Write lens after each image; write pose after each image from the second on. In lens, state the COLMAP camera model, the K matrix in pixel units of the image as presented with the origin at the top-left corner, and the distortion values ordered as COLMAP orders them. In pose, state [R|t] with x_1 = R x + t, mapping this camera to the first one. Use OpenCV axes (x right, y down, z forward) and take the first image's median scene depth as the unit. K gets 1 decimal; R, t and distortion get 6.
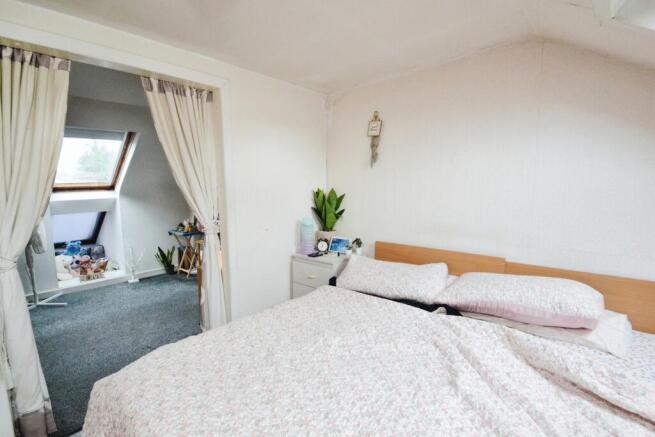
lens RADIAL K [[299.1, 0, 327.5], [0, 299.1, 226.0], [0, 0, 1]] dist [0.000238, -0.012804]
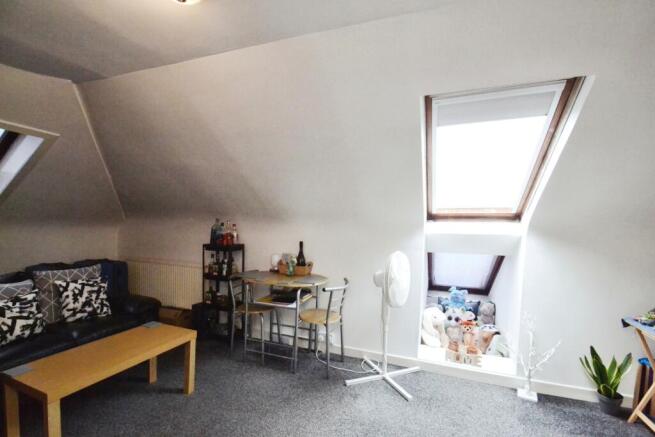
lens RADIAL K [[299.1, 0, 327.5], [0, 299.1, 226.0], [0, 0, 1]] dist [0.000238, -0.012804]
pose [[0.328269, 0.055747, -0.942938, -0.296183], [-0.160696, 0.987001, 0.002408, -0.054054], [0.930815, 0.150736, 0.332961, 0.463731]]
